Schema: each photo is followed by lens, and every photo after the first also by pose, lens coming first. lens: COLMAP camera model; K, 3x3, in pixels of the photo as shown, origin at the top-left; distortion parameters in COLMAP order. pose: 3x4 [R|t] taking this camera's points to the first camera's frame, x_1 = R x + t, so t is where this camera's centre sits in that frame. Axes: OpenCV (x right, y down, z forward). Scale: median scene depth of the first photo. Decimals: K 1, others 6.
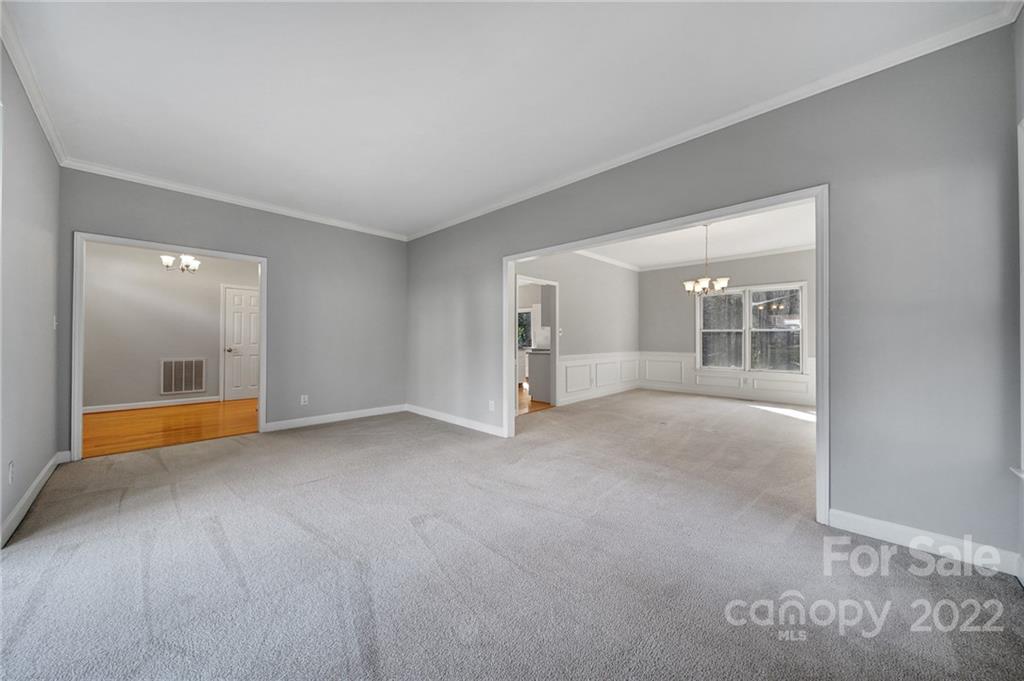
lens RADIAL K [[356.8, 0, 510.4], [0, 356.8, 336.5], [0, 0, 1]] dist [-0.009333, -0.000058]
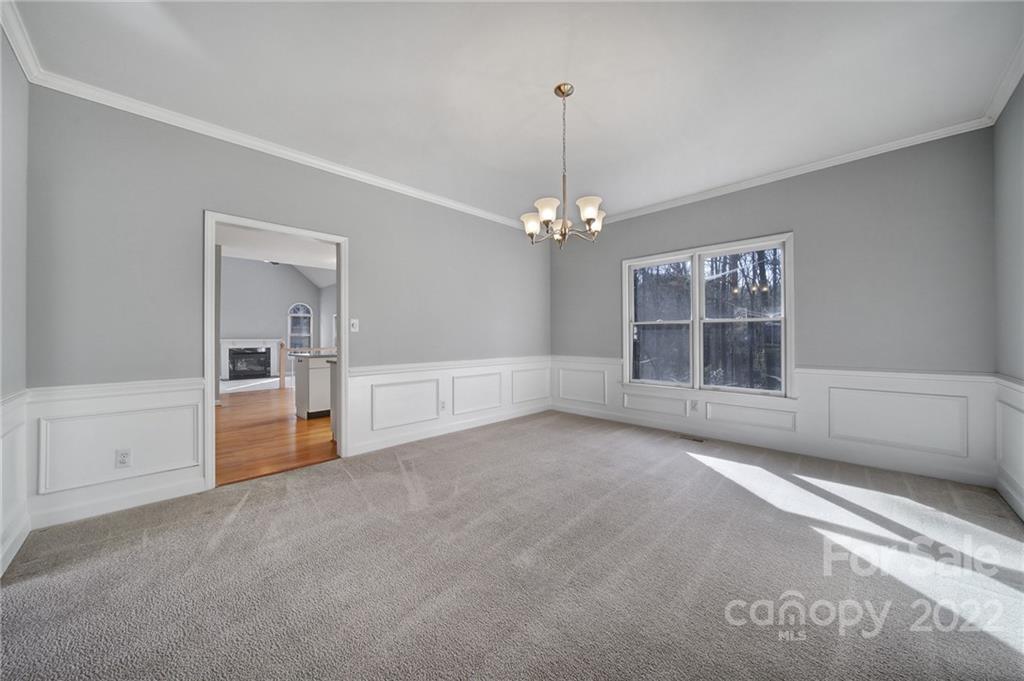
lens RADIAL K [[356.8, 0, 515.9], [0, 356.8, 340.2], [0, 0, 1]] dist [-0.009333, -0.000058]
pose [[0.999976, -0.004578, 0.005109, 0.391675], [0.004511, 0.999905, 0.013028, 0.005222], [-0.005169, -0.013005, 0.999902, 0.436743]]
